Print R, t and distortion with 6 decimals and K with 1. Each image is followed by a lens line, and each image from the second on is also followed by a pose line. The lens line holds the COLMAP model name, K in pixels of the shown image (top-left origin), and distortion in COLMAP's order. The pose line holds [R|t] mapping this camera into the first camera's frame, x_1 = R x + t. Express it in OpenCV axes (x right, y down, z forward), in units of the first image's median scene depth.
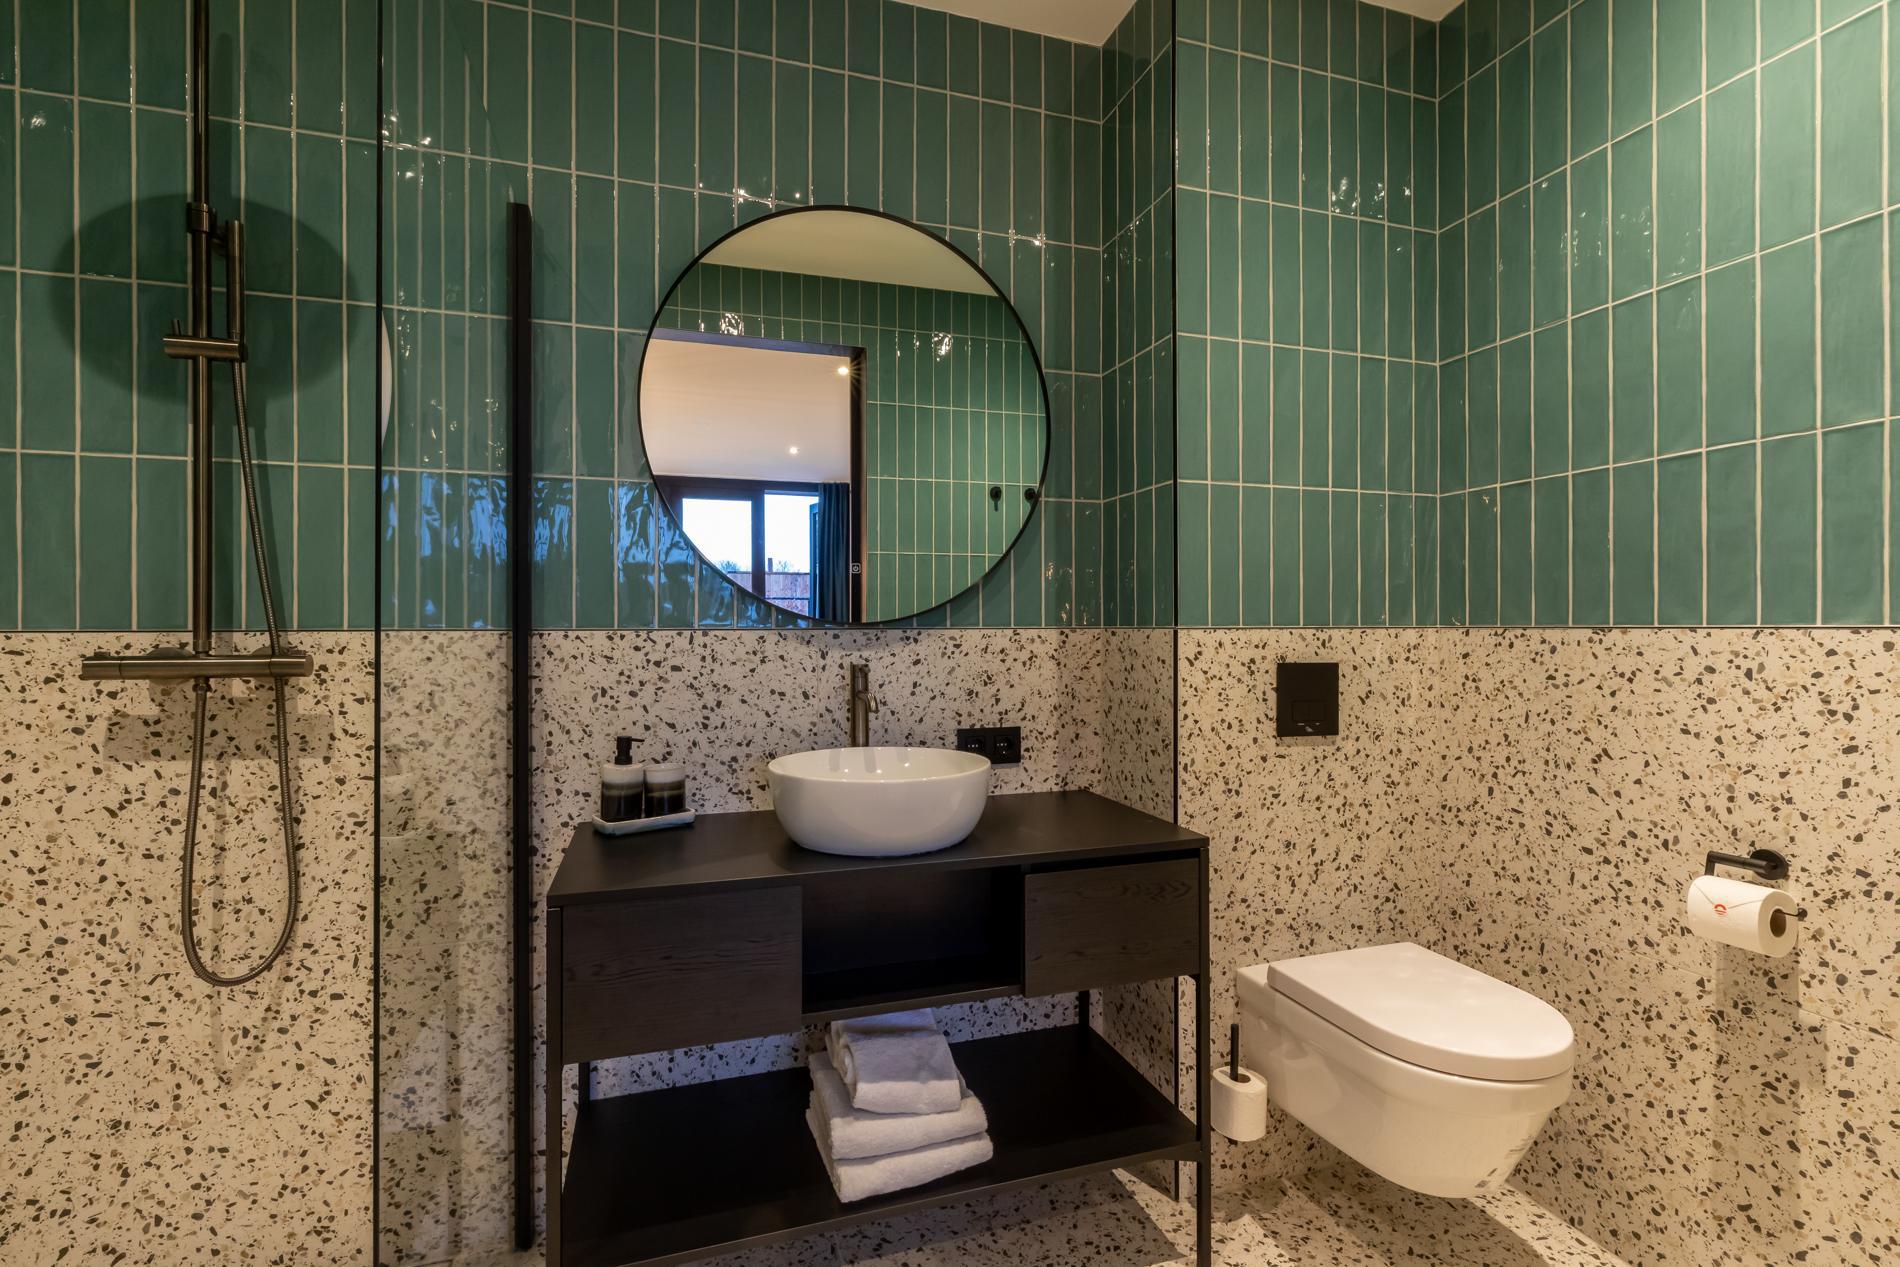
lens RADIAL K [[852.7, 0, 942.1], [0, 852.7, 619.9], [0, 0, 1]] dist [0.003740, -0.000644]
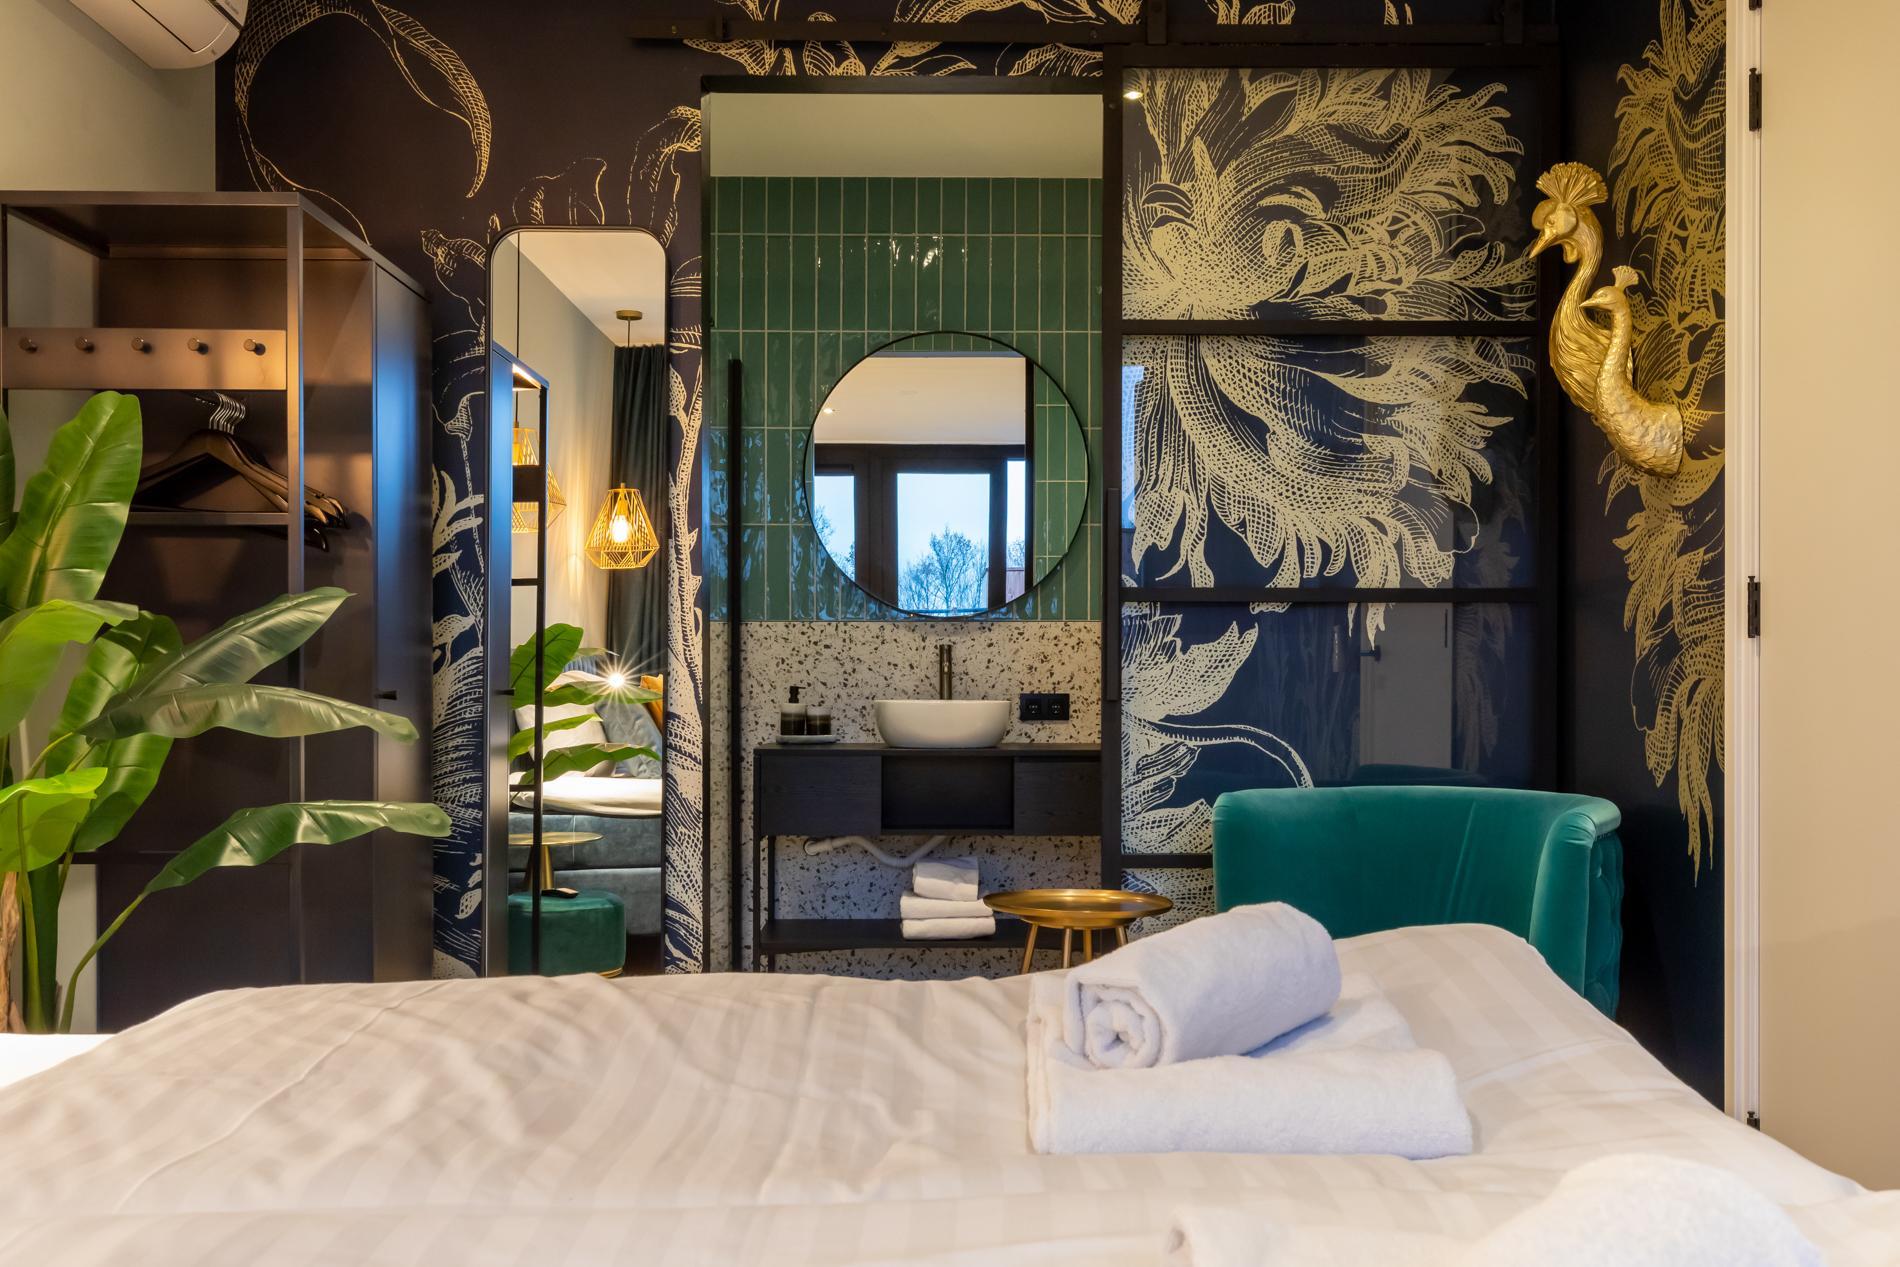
lens RADIAL K [[1803.3, 0, 951.9], [0, 1803.3, 639.9], [0, 0, 1]] dist [0.003383, 0.000000]
pose [[0.955449, -0.003255, -0.295139, 0.846665], [-0.000285, 0.999929, -0.011948, 0.082434], [0.295157, 0.011500, 0.955380, -2.000444]]
